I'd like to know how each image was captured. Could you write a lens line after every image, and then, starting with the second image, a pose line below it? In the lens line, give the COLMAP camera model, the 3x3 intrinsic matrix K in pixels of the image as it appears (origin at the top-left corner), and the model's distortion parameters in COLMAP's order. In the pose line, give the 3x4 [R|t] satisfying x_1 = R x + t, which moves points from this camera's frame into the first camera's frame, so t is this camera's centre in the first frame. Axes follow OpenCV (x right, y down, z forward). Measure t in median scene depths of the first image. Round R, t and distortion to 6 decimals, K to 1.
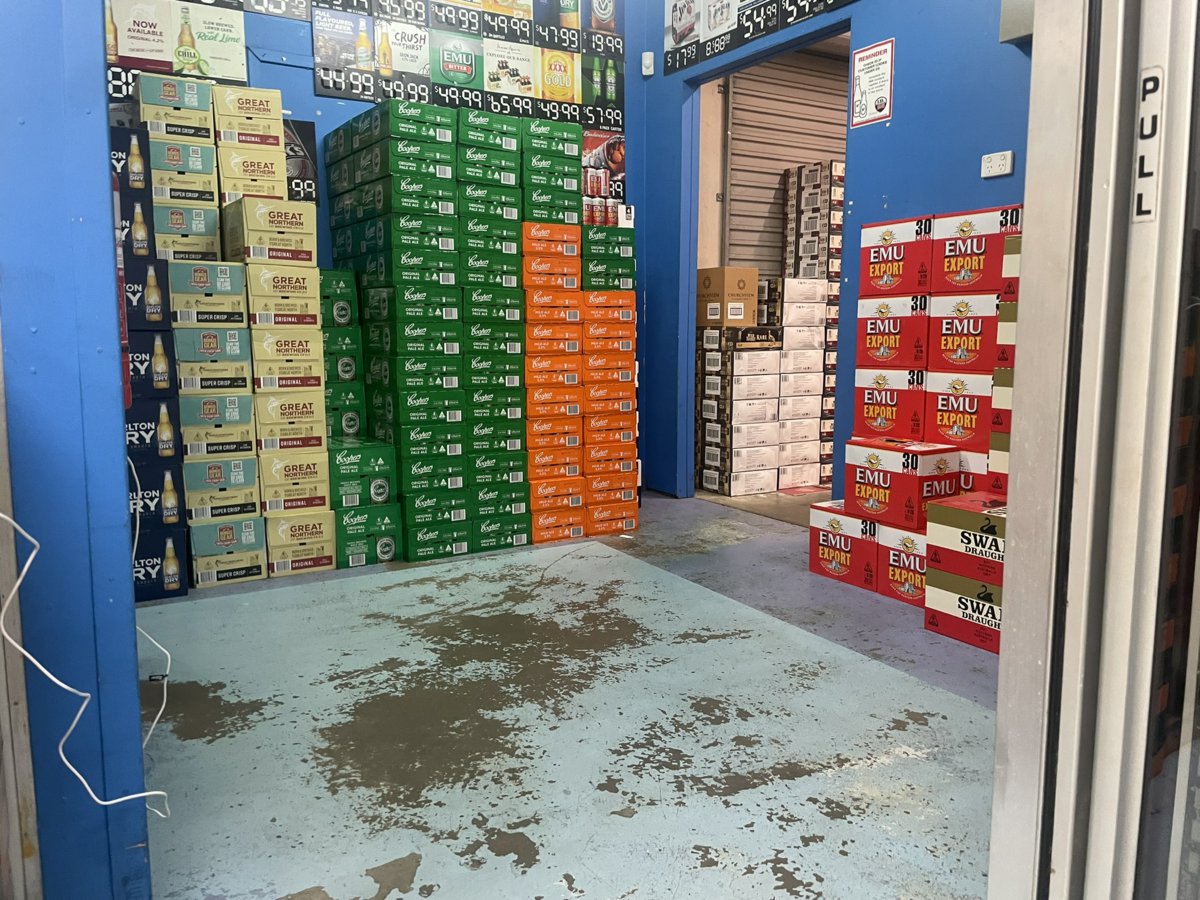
lens RADIAL K [[916.1, 0, 604.0], [0, 916.1, 449.0], [0, 0, 1]] dist [0.067522, -0.032904]
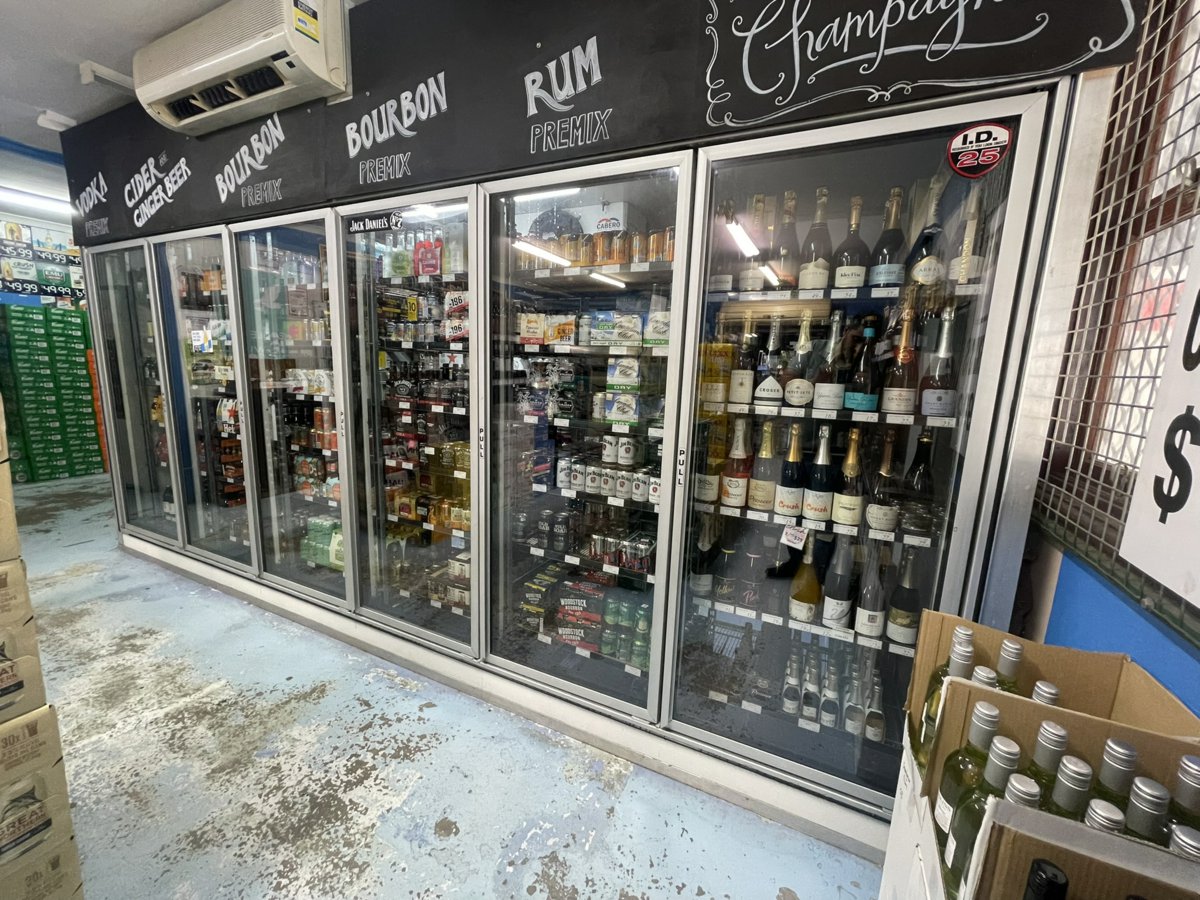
lens RADIAL K [[485.5, 0, 590.7], [0, 485.5, 447.8], [0, 0, 1]] dist [0.001934, -0.000807]
pose [[0.842472, -0.059063, 0.535493, 0.358686], [0.037995, 0.998011, 0.050301, 0.017583], [-0.537398, -0.022031, 0.843041, -0.935447]]
